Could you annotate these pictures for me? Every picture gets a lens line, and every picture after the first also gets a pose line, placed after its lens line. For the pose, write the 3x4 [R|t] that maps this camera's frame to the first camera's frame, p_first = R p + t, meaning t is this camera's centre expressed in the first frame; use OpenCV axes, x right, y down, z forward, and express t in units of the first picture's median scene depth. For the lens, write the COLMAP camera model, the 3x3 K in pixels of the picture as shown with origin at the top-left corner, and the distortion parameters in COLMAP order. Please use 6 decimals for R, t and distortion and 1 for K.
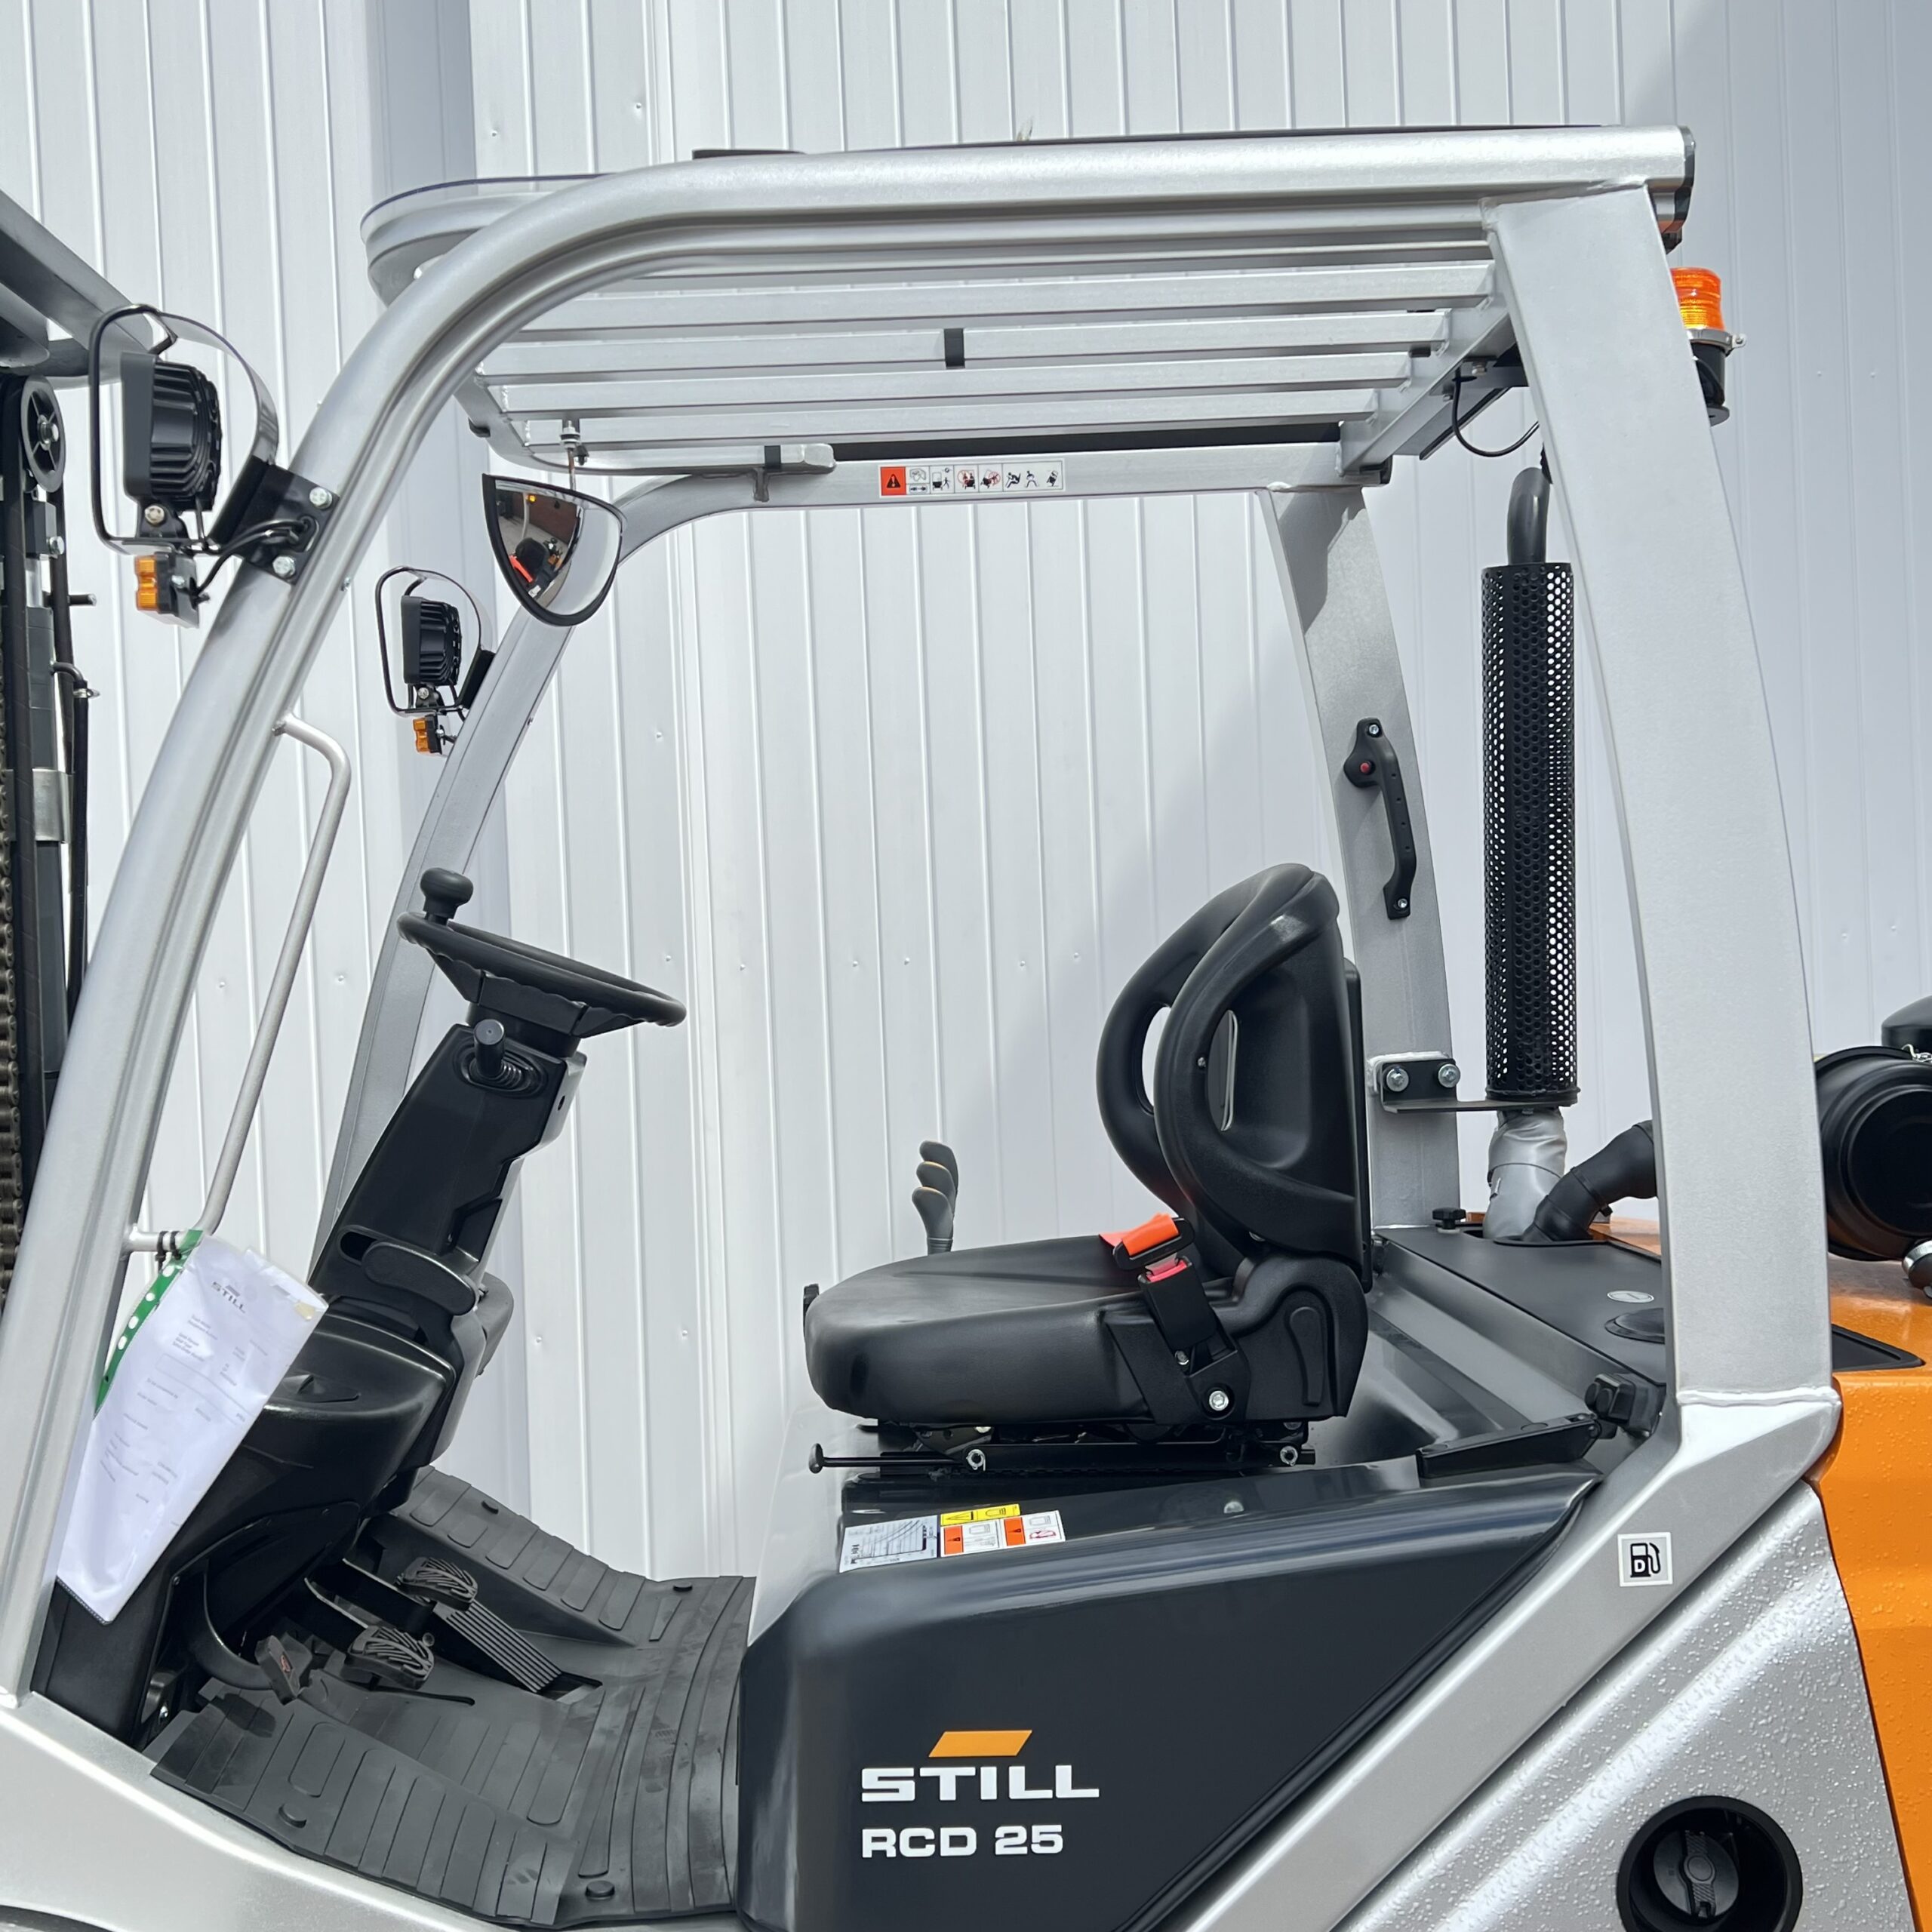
lens RADIAL K [[2097.2, 0, 966.1], [0, 2097.2, 1009.0], [0, 0, 1]] dist [0.044002, 0.007214]
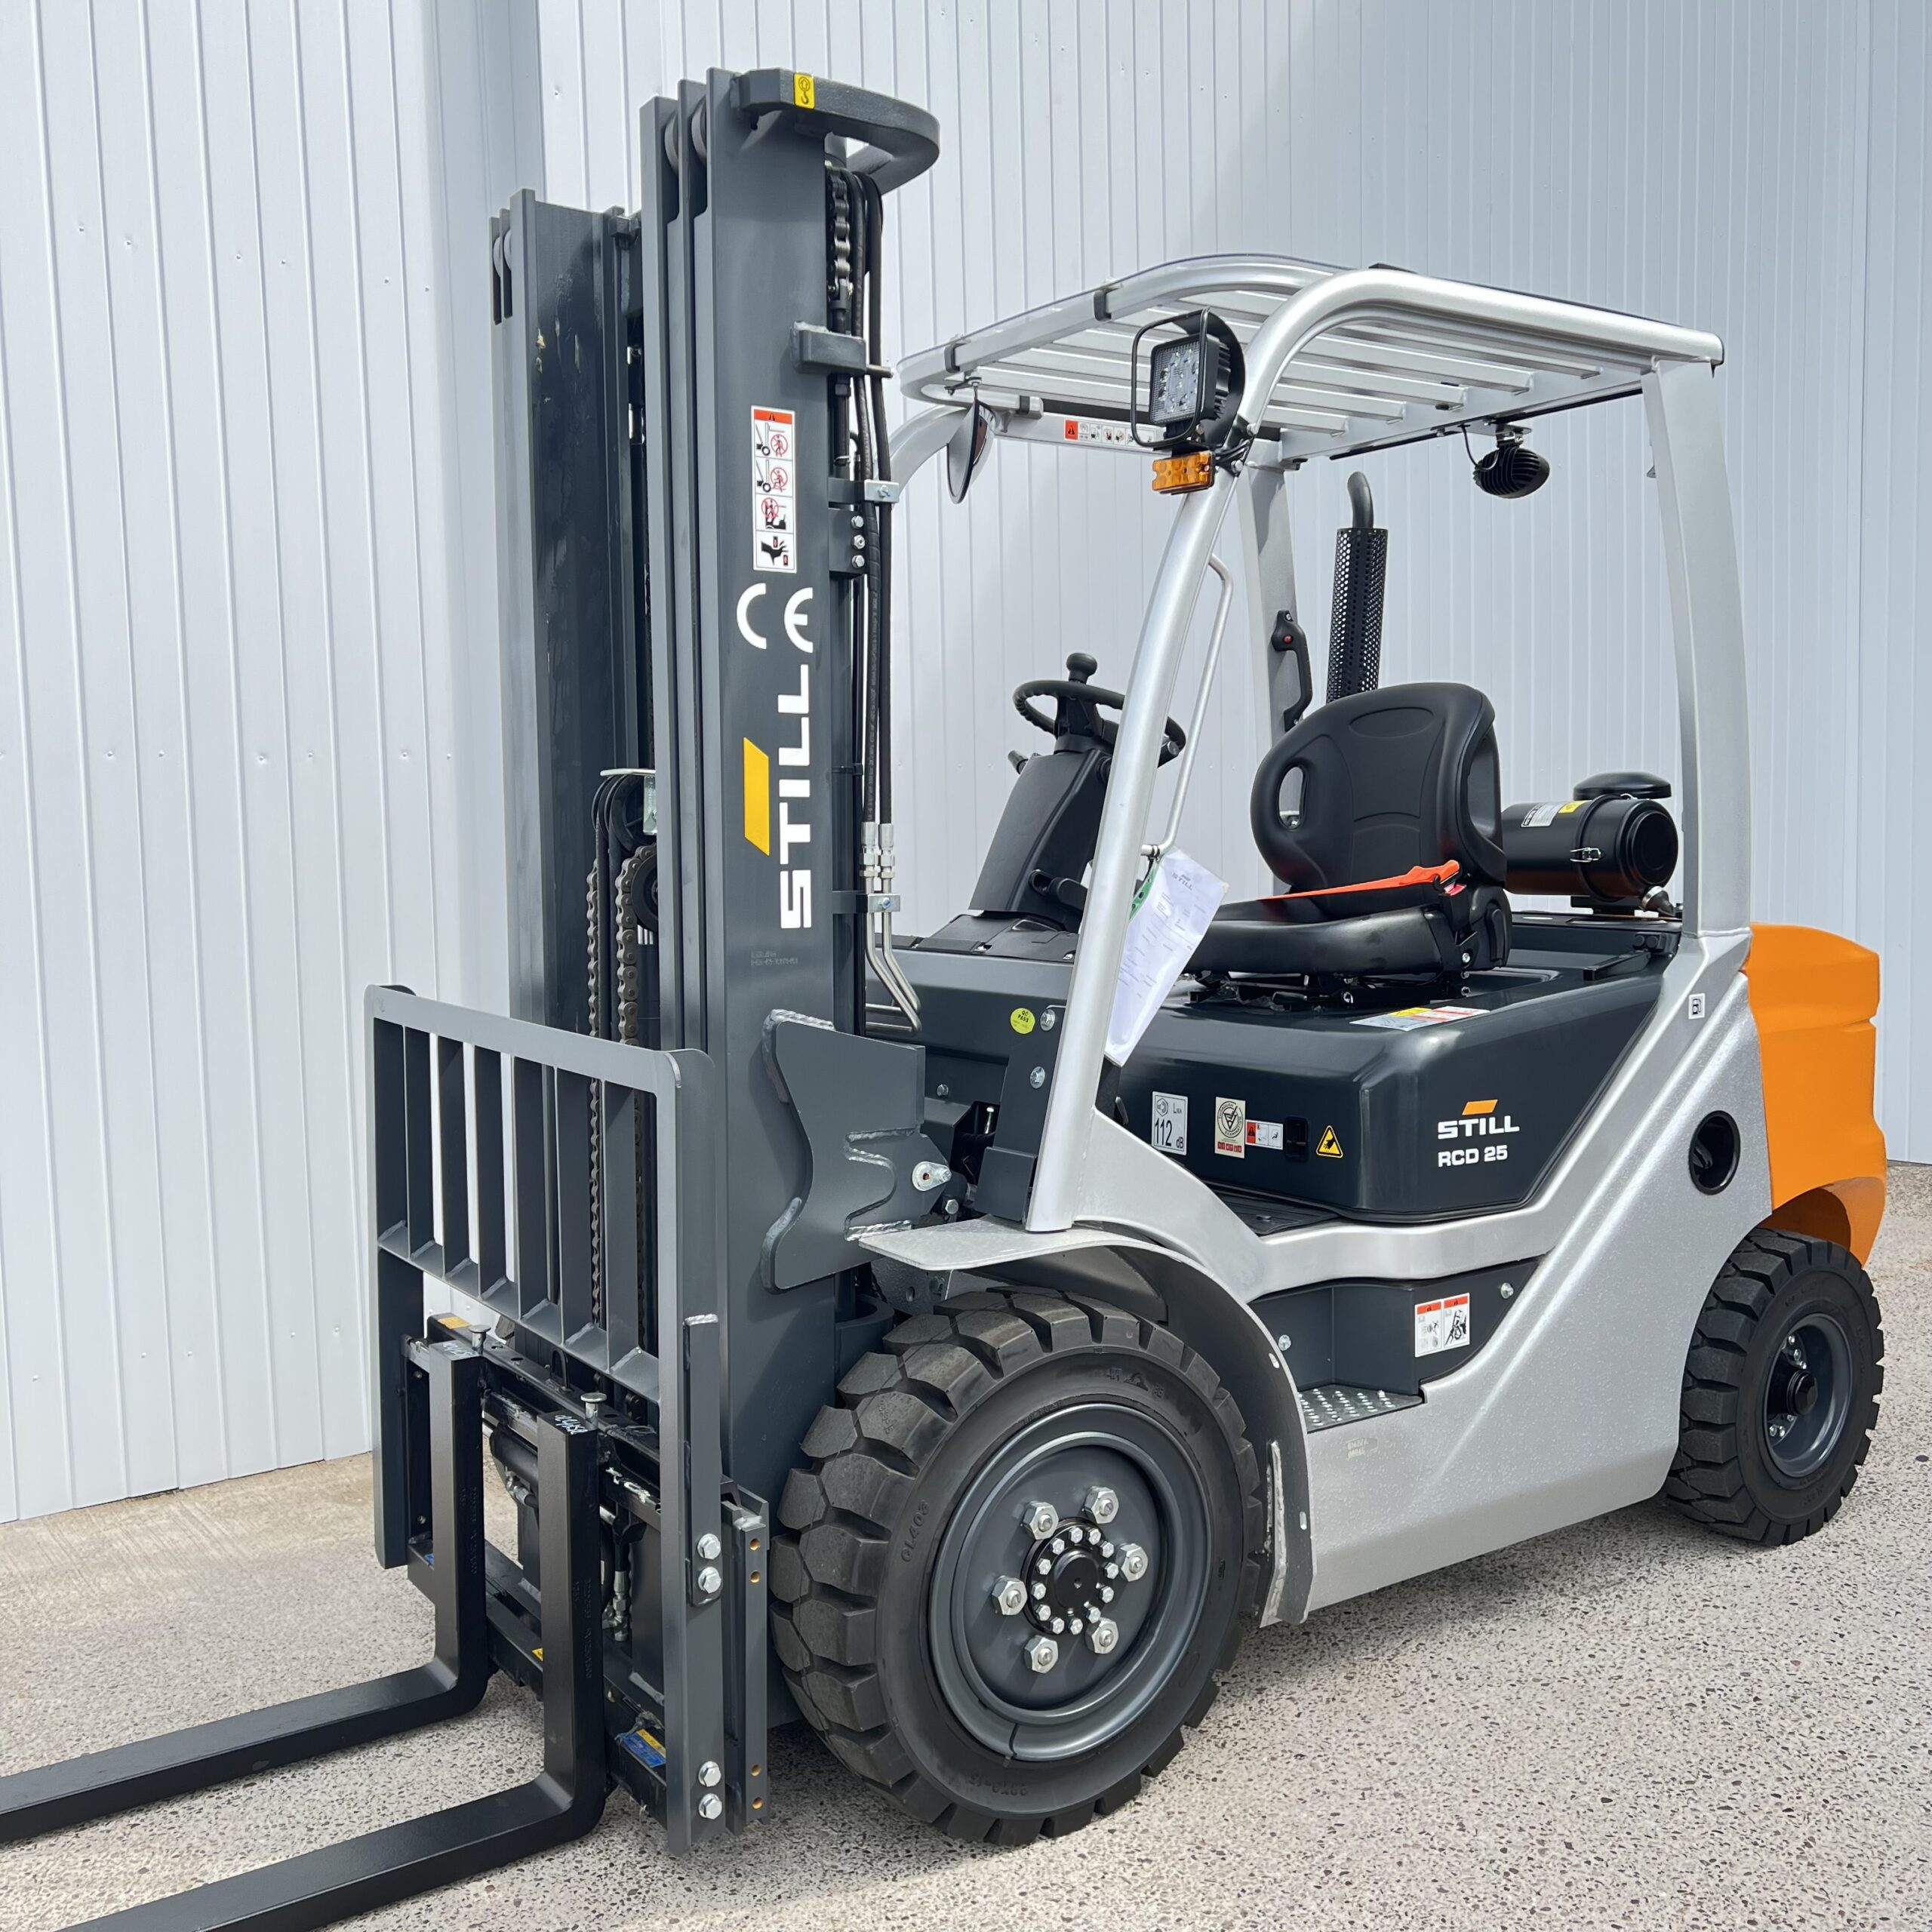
lens RADIAL K [[1939.8, 0, 966.0], [0, 1939.8, 966.0], [0, 0, 1]] dist [0.158062, -0.004622]
pose [[0.830465, -0.013359, 0.556911, -1.429913], [-0.003382, 0.999573, 0.029020, 0.161963], [-0.557061, -0.025983, 0.830065, -0.268891]]
